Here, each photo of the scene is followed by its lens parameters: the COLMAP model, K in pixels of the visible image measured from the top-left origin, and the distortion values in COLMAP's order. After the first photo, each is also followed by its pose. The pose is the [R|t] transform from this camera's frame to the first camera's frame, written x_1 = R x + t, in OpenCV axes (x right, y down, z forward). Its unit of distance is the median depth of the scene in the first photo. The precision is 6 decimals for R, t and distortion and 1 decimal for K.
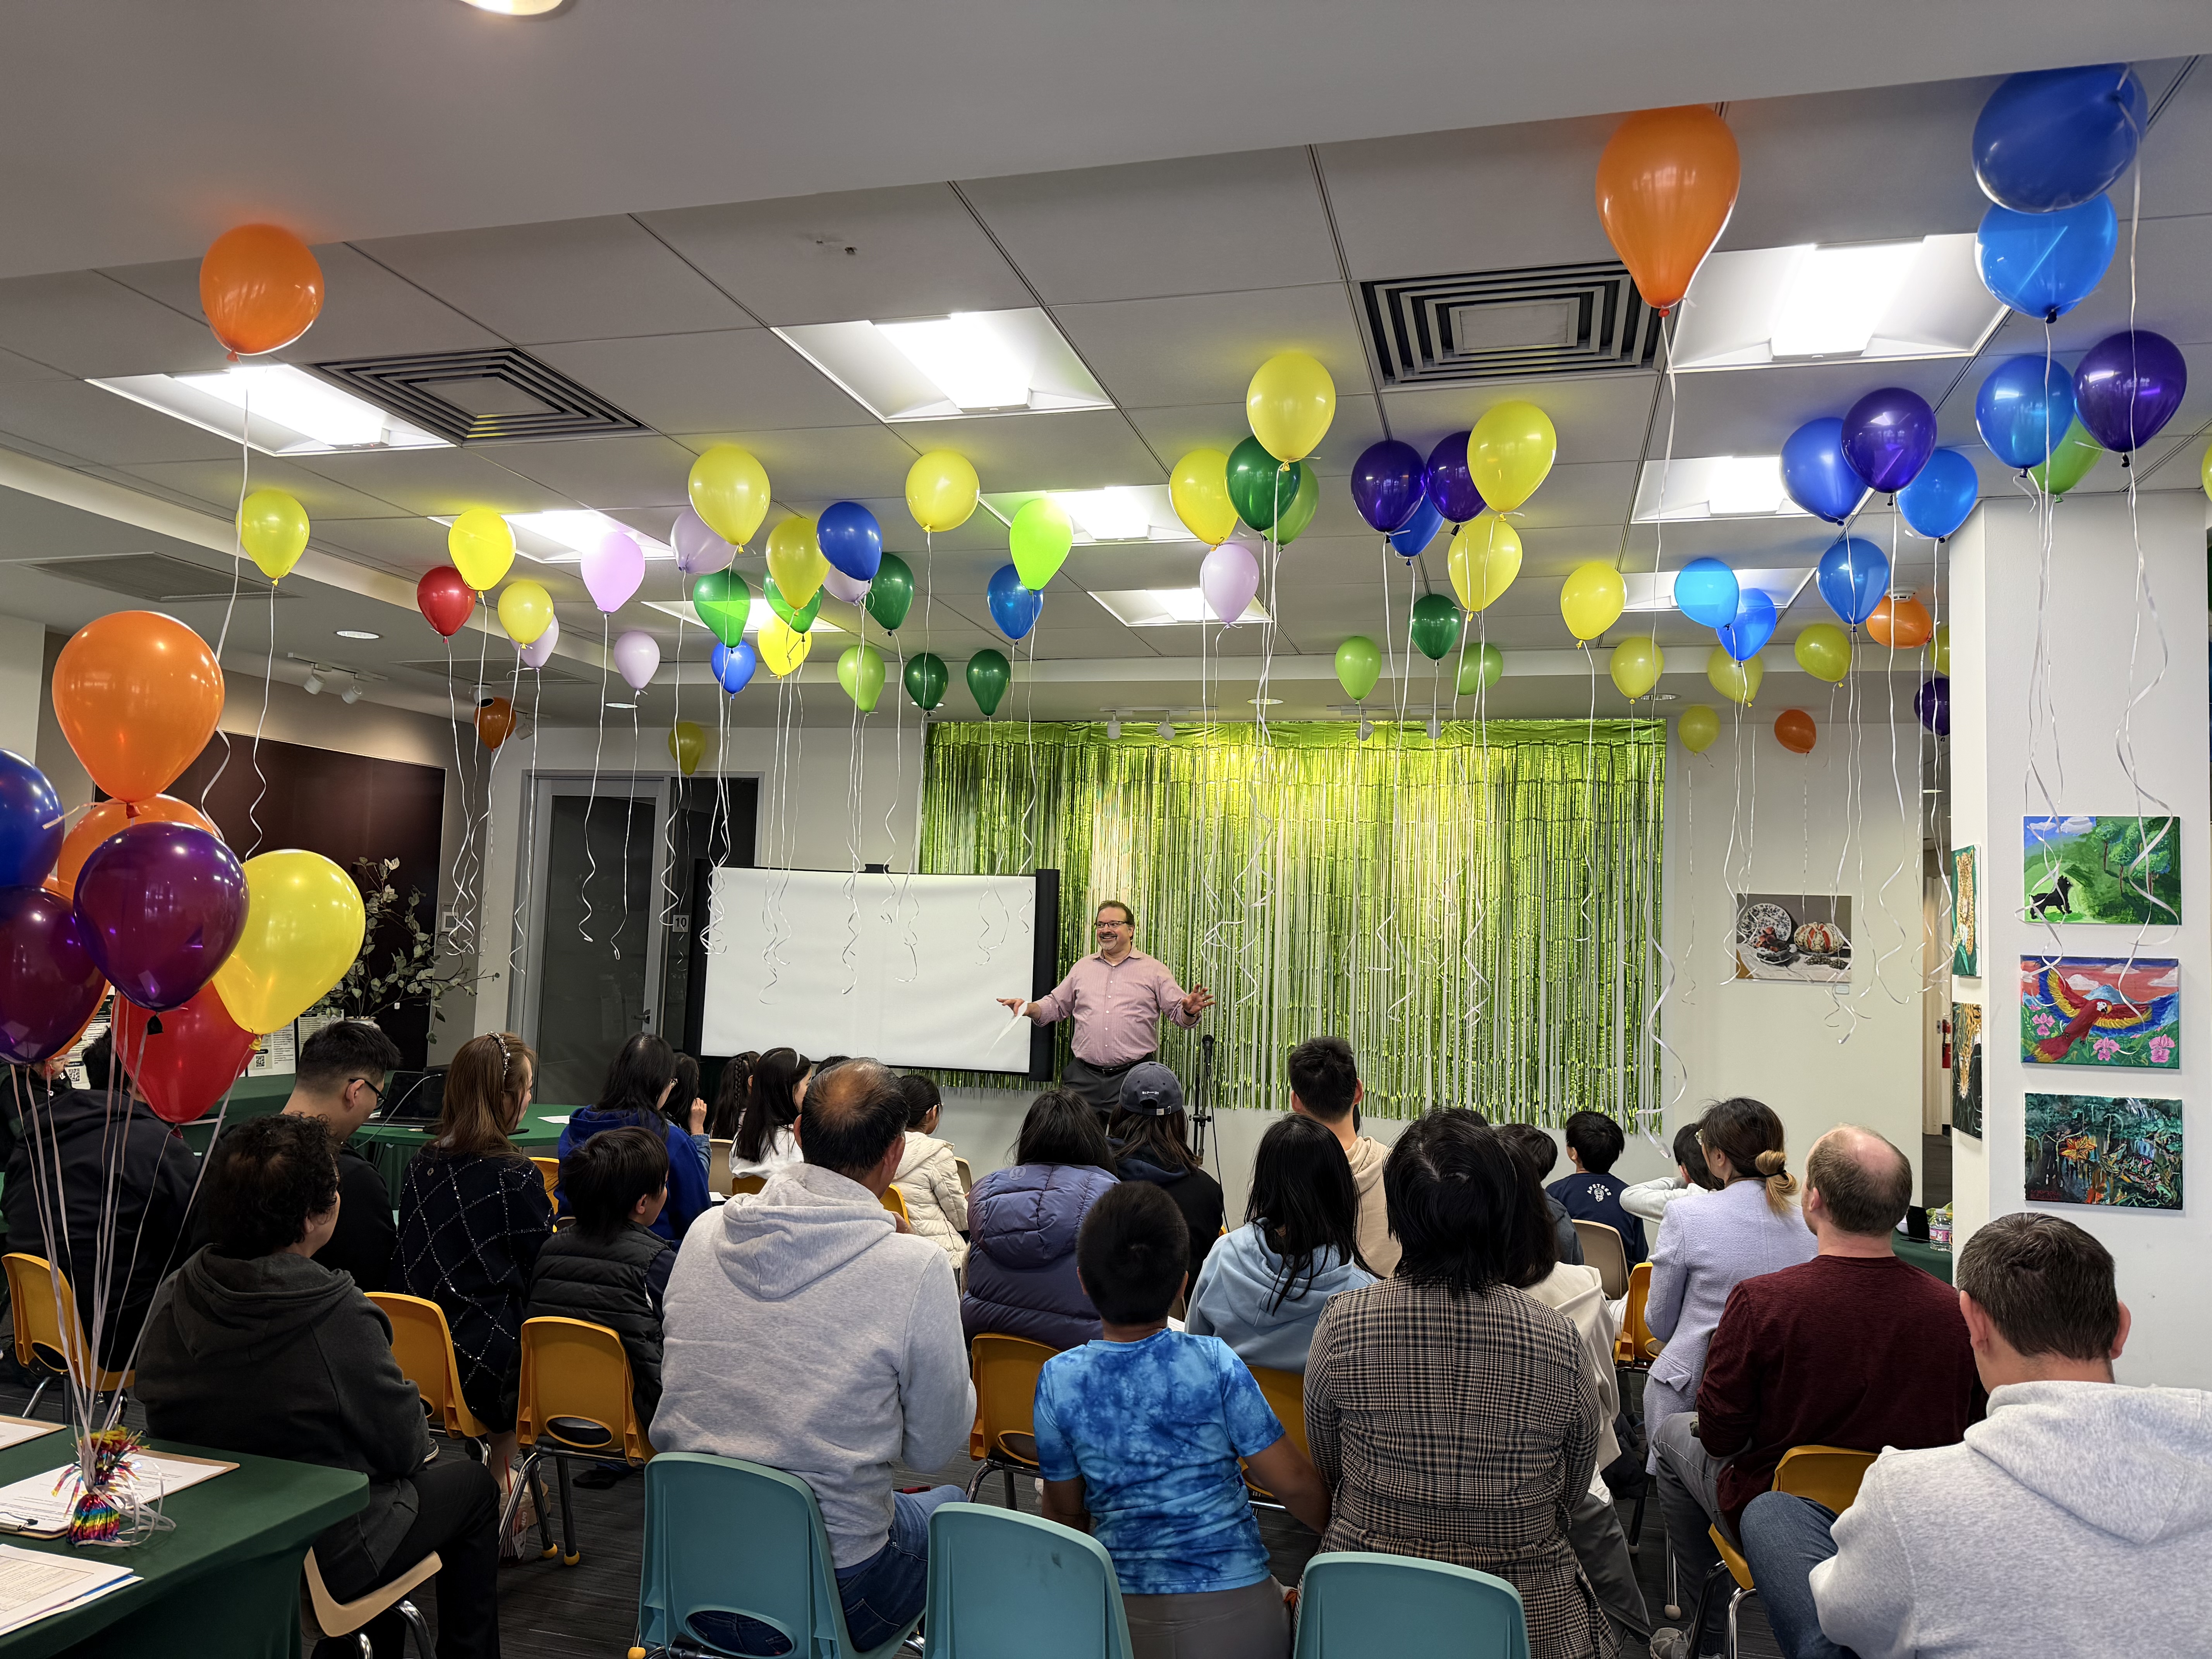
lens RADIAL K [[1576.2, 0, 1100.5], [0, 1576.2, 827.3], [0, 0, 1]] dist [-0.048961, -0.002004]
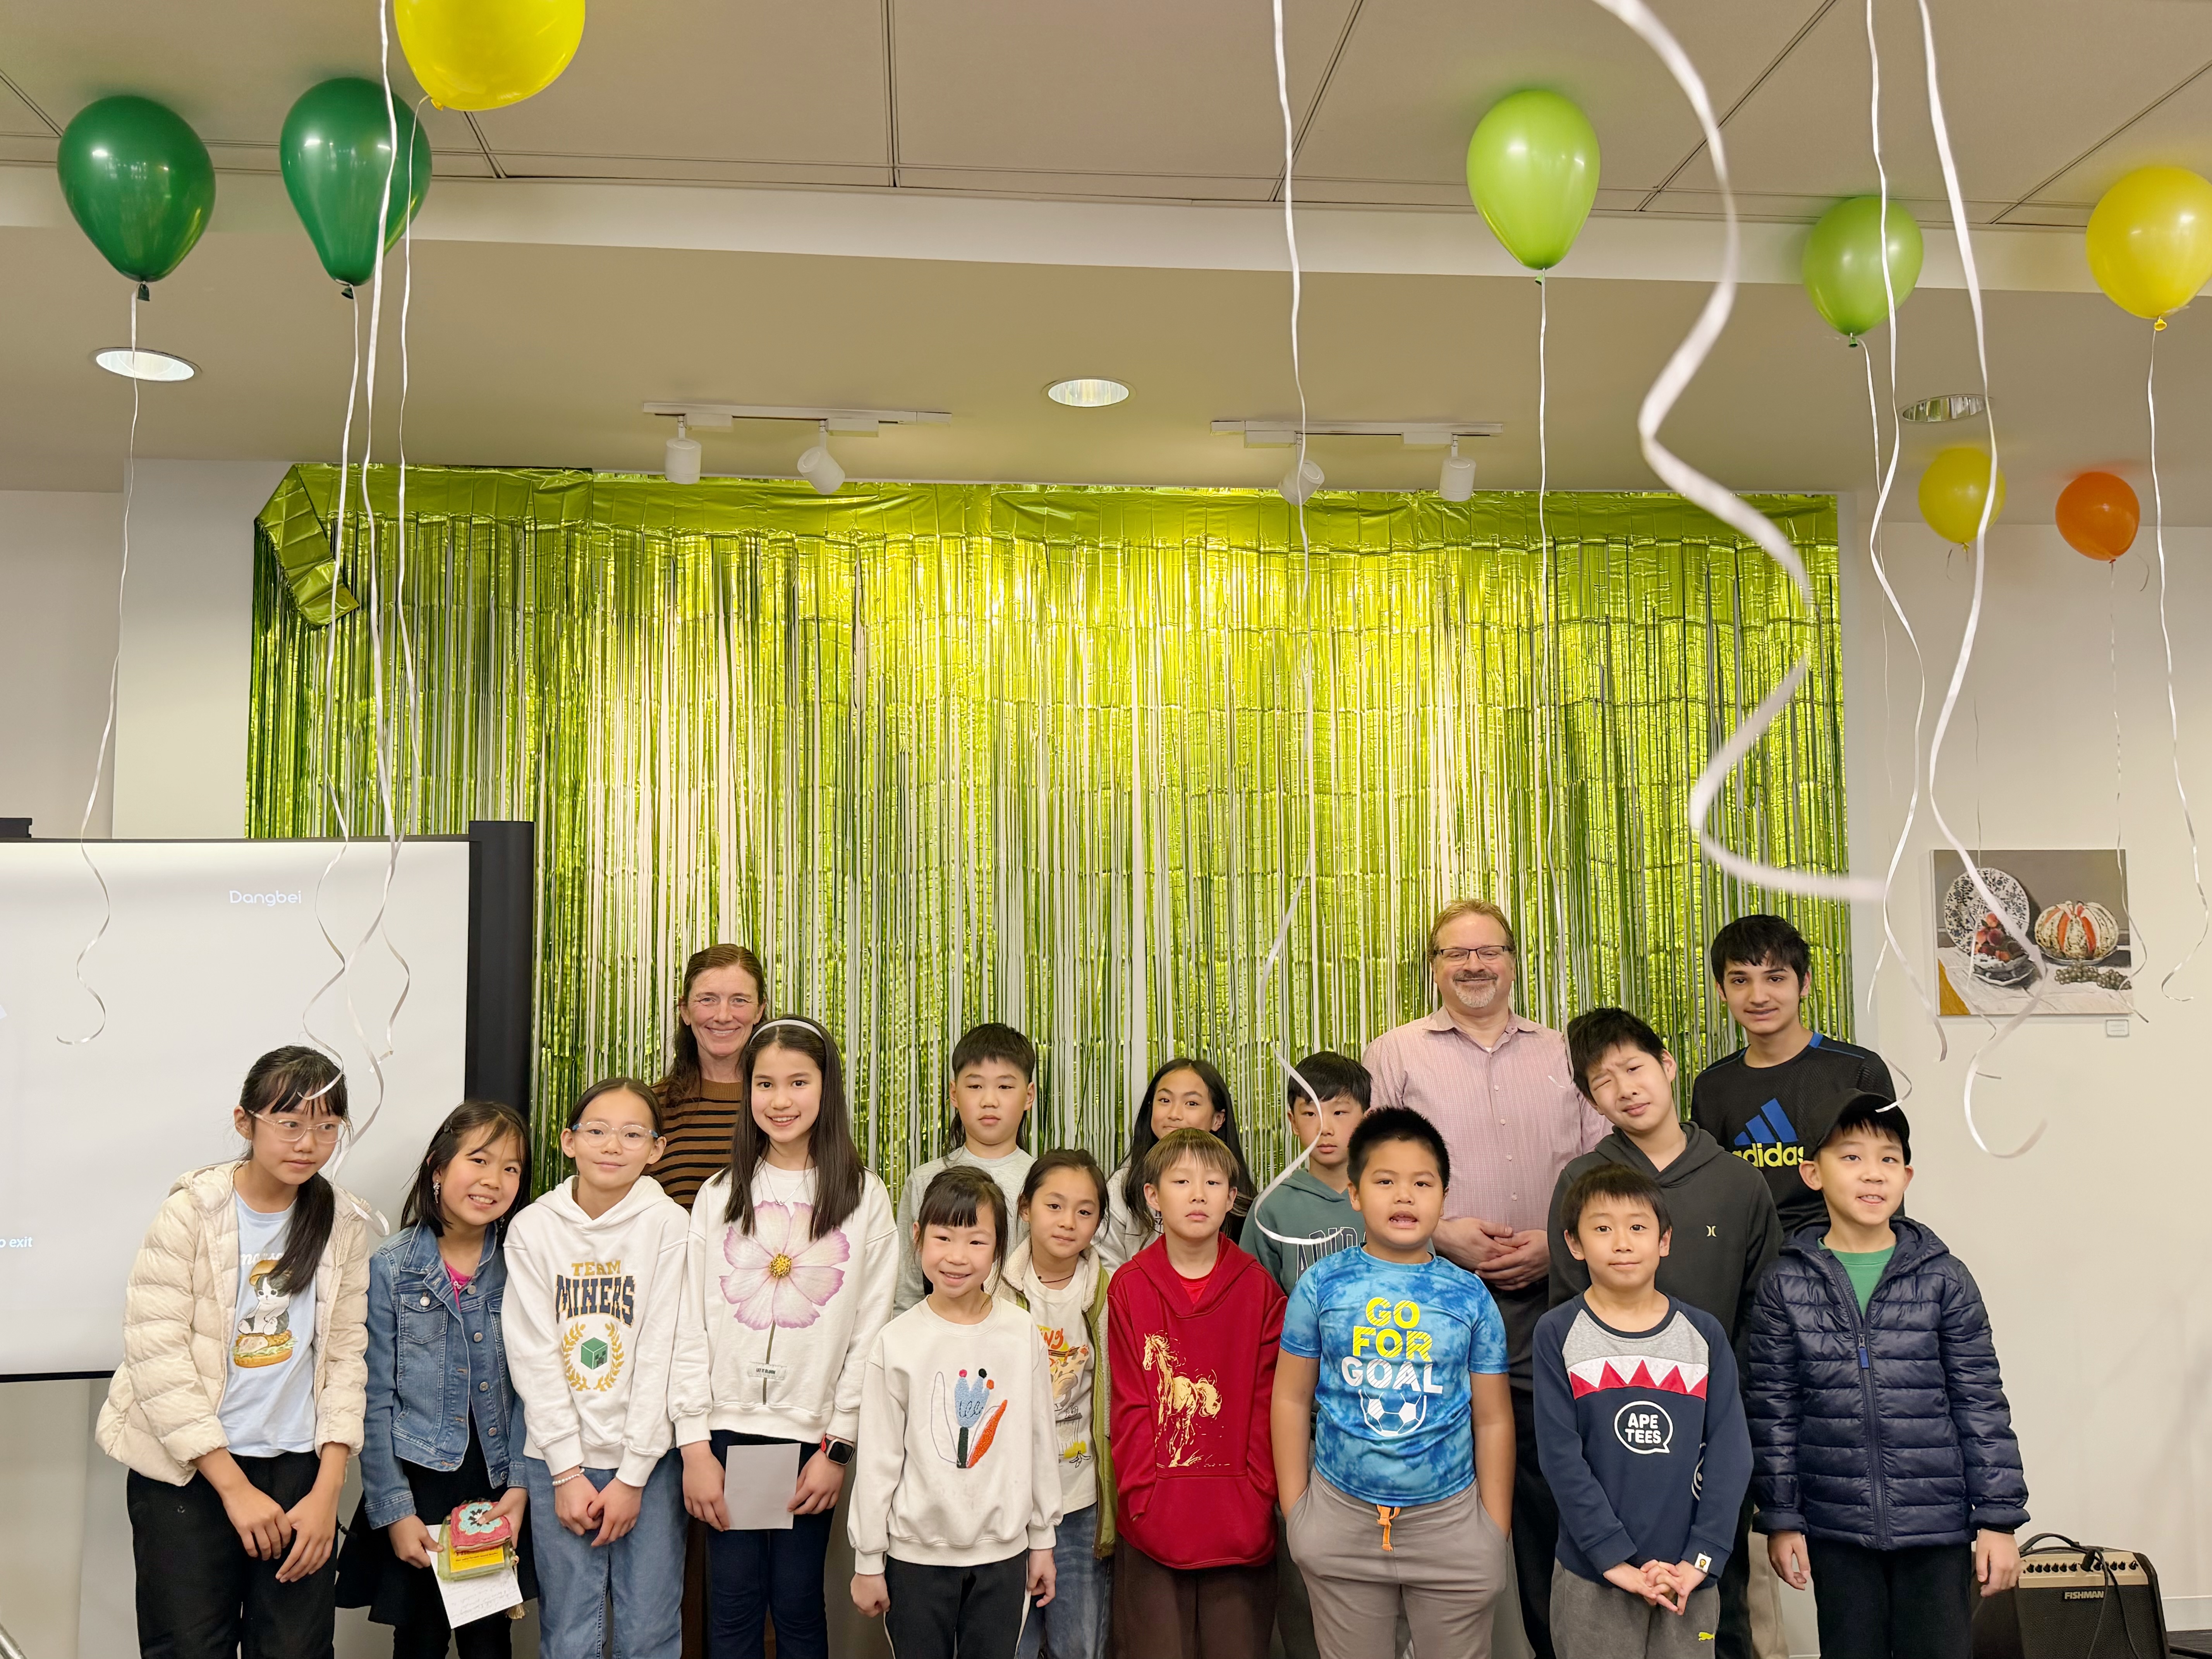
lens RADIAL K [[1777.7, 0, 1119.3], [0, 1777.7, 817.3], [0, 0, 1]] dist [-0.053248, -0.002953]
pose [[0.927874, -0.010538, 0.372745, -0.055305], [0.020437, 0.999535, -0.022617, 0.039025], [-0.372333, 0.028604, 0.927658, 0.567287]]
